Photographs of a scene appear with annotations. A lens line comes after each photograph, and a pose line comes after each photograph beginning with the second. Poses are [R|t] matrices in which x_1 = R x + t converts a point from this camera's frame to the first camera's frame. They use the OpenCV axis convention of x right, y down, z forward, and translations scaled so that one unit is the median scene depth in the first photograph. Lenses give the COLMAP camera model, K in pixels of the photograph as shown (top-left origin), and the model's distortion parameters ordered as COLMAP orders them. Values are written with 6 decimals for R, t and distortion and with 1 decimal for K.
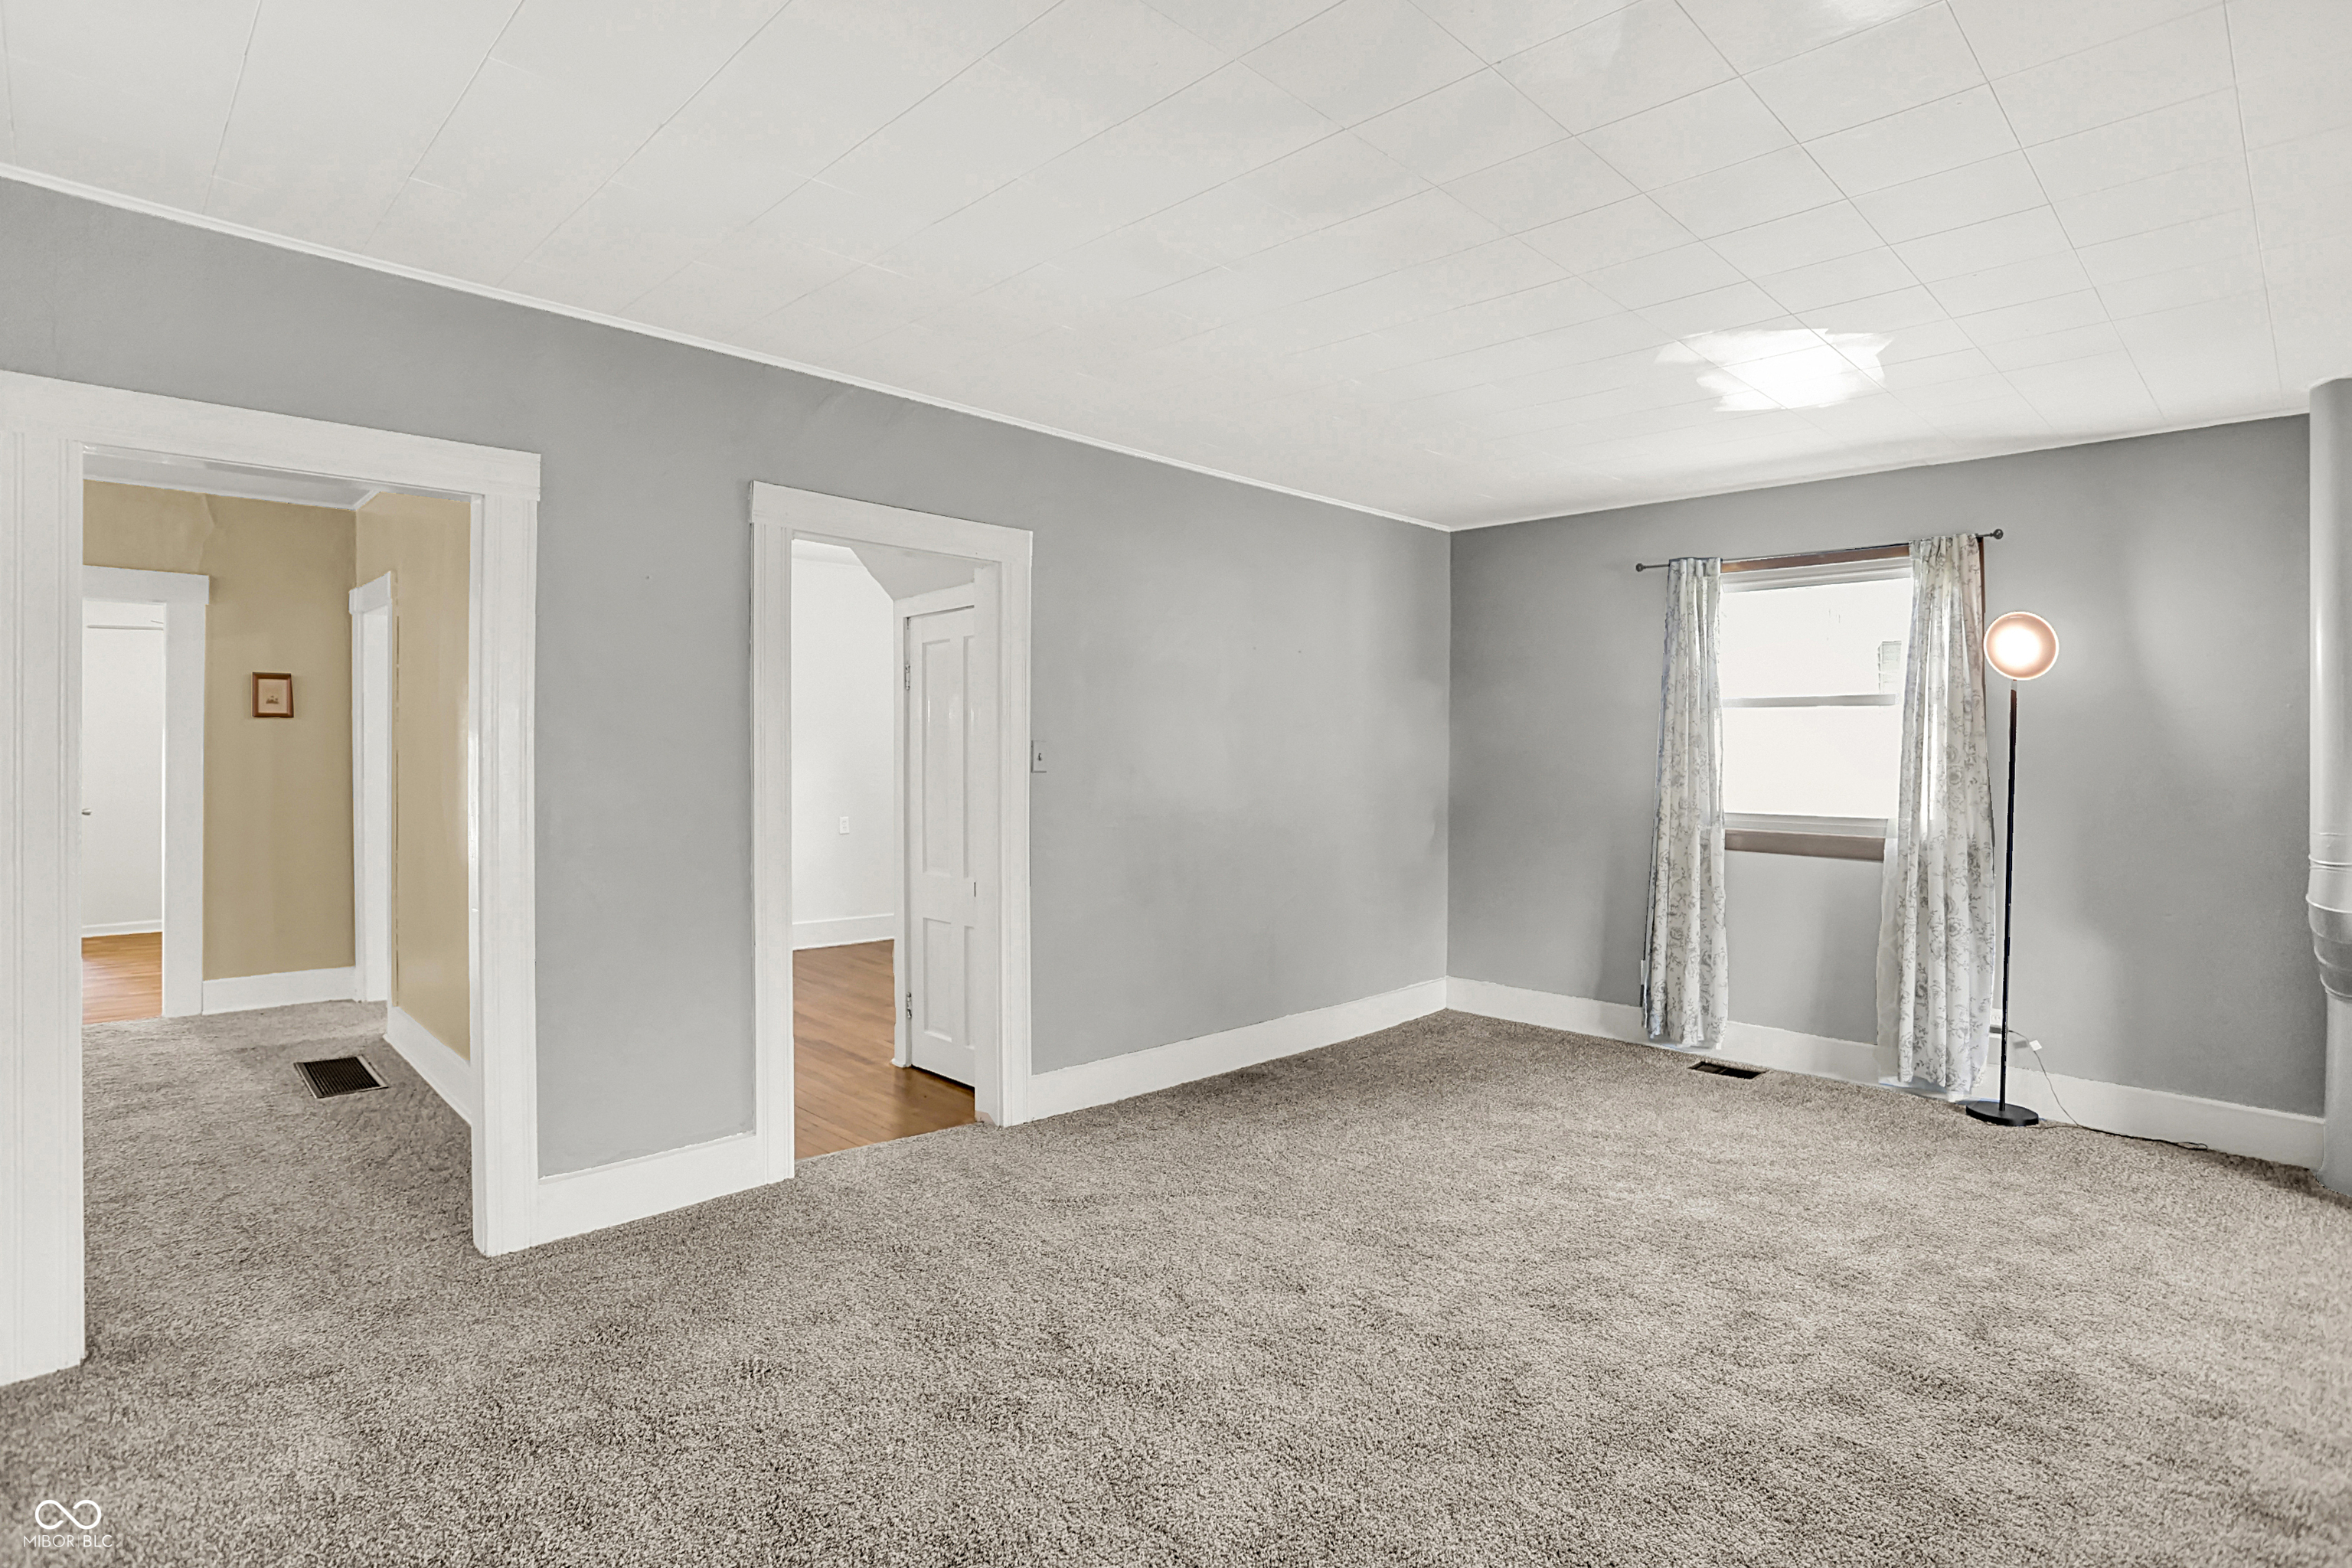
lens RADIAL K [[1163.8, 0, 1173.6], [0, 1163.8, 776.5], [0, 0, 1]] dist [-0.071271, 0.031786]
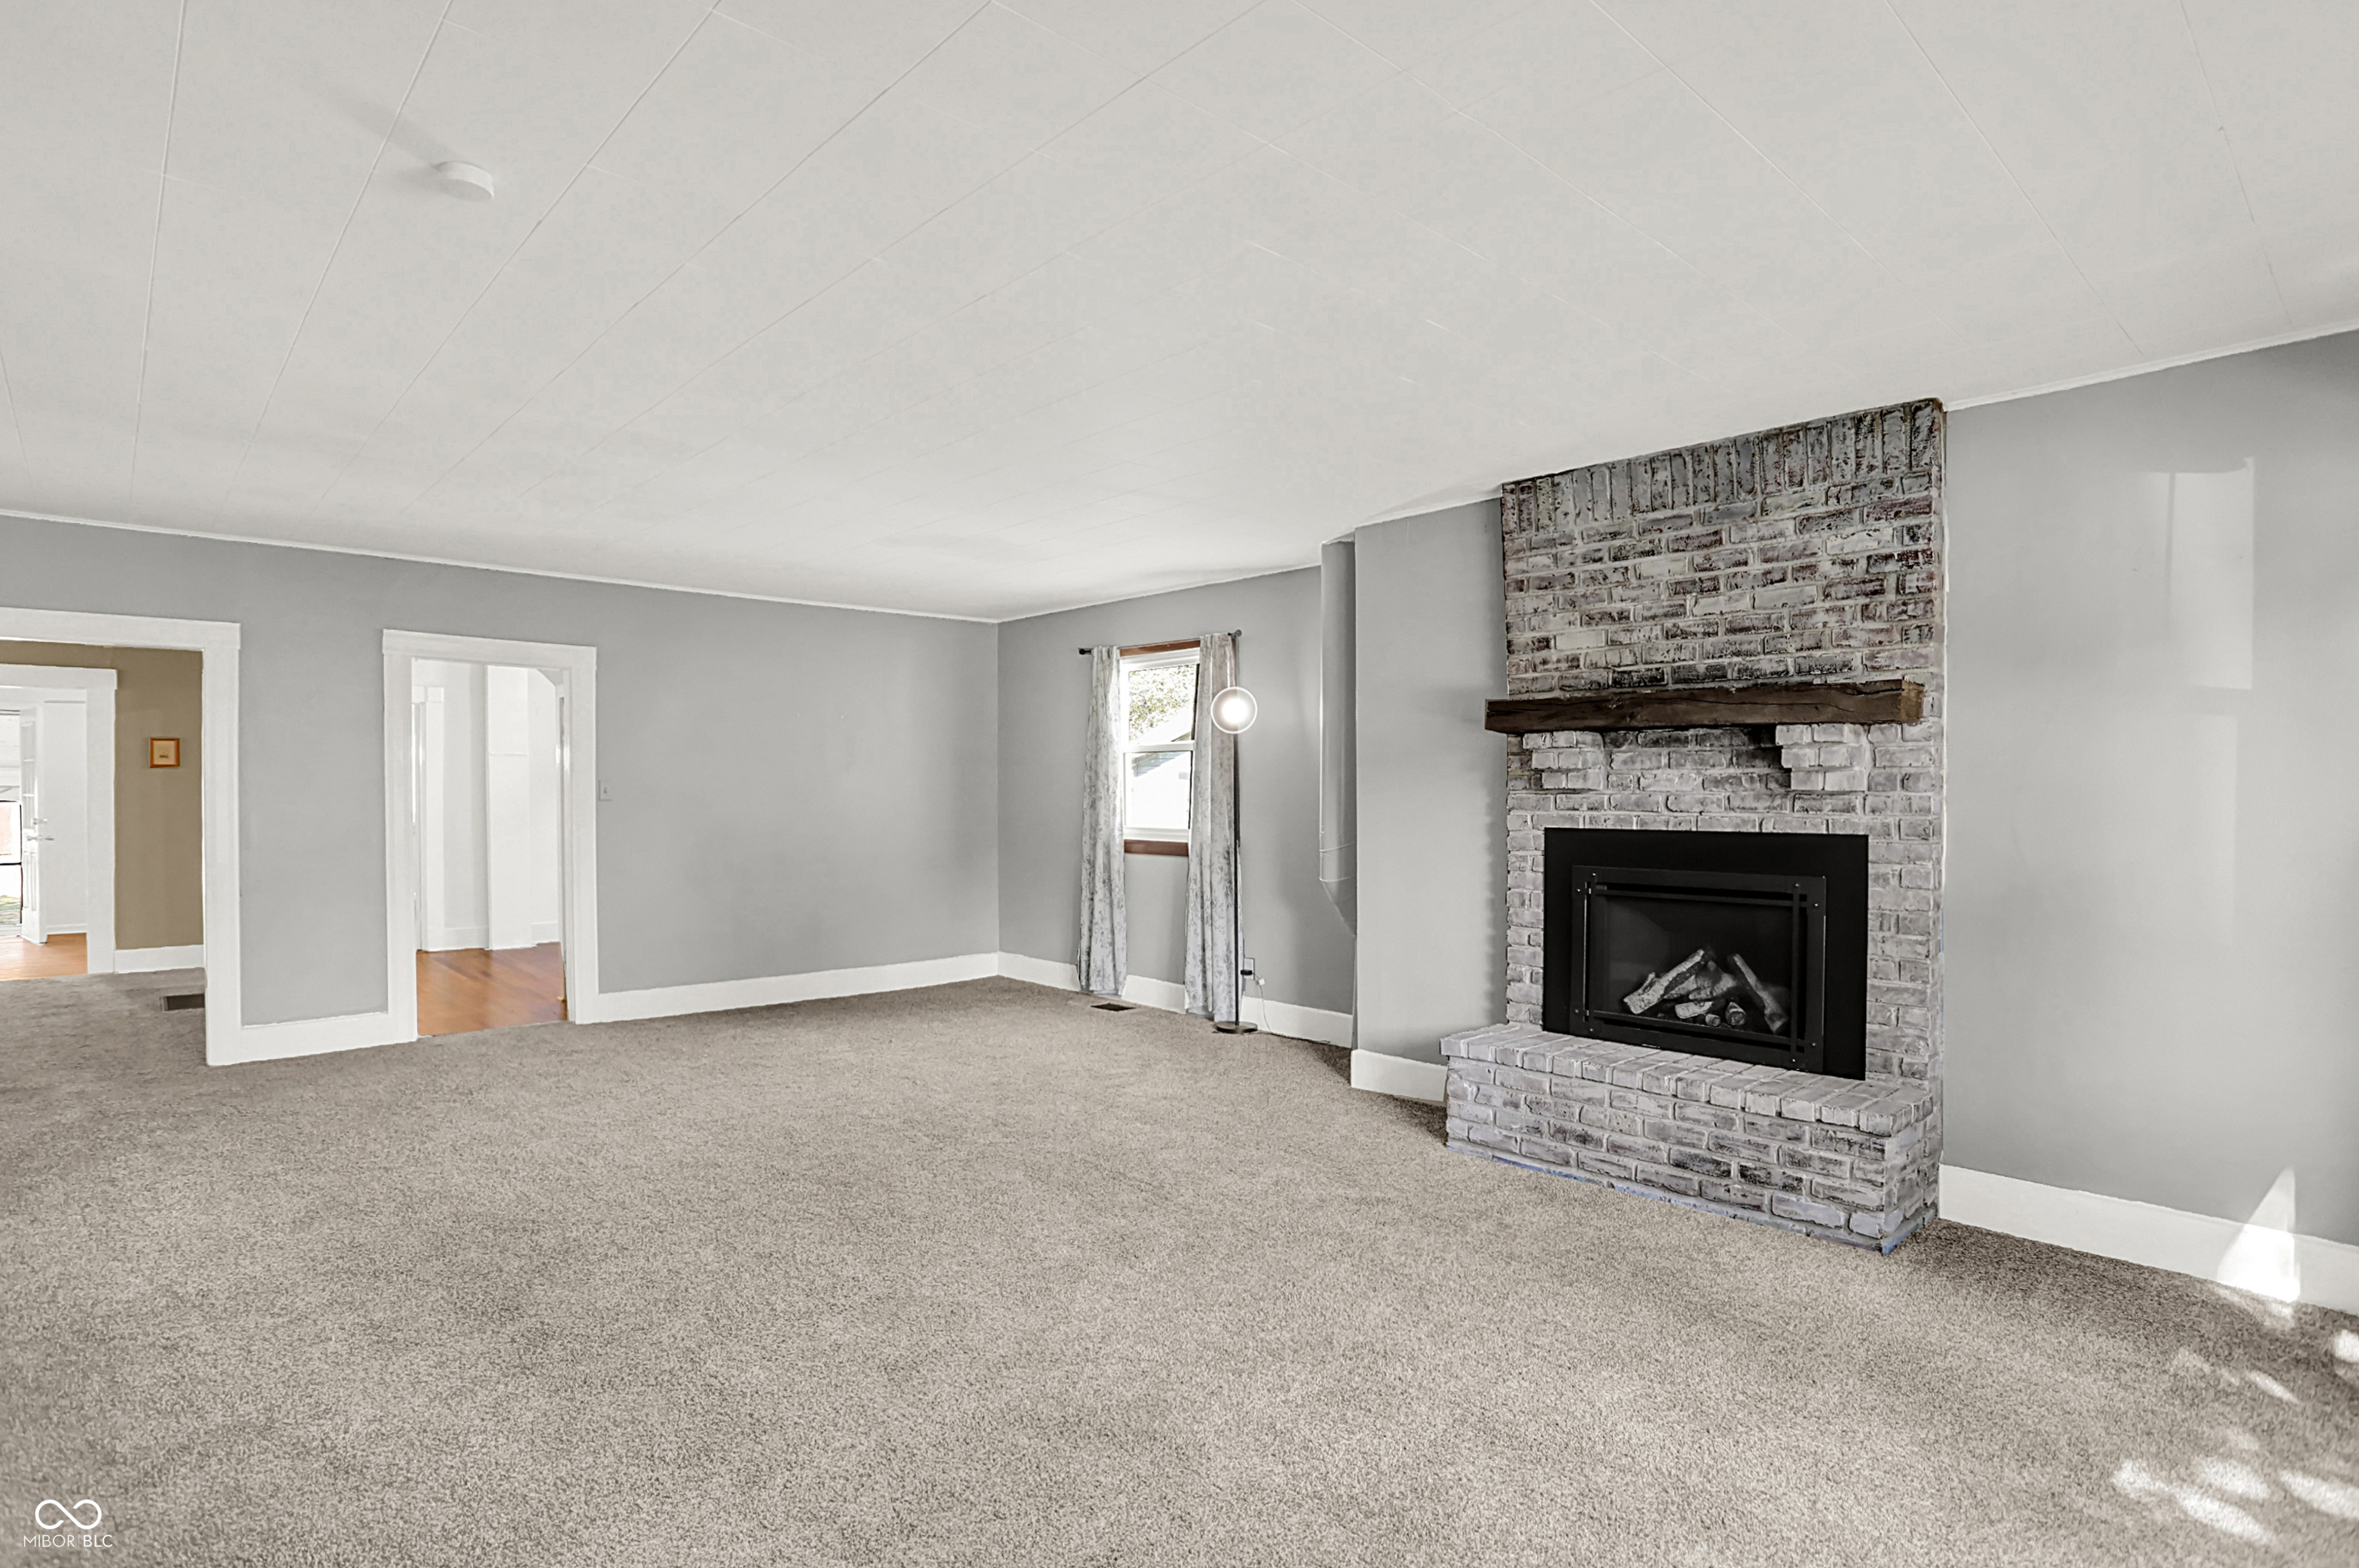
lens RADIAL K [[1227.1, 0, 1175.7], [0, 1227.1, 823.3], [0, 0, 1]] dist [-0.032157, 0.001046]
pose [[0.998769, -0.005054, -0.049335, 0.670773], [0.005250, 0.999979, 0.003853, 0.022836], [0.049315, -0.004107, 0.998775, -0.548225]]
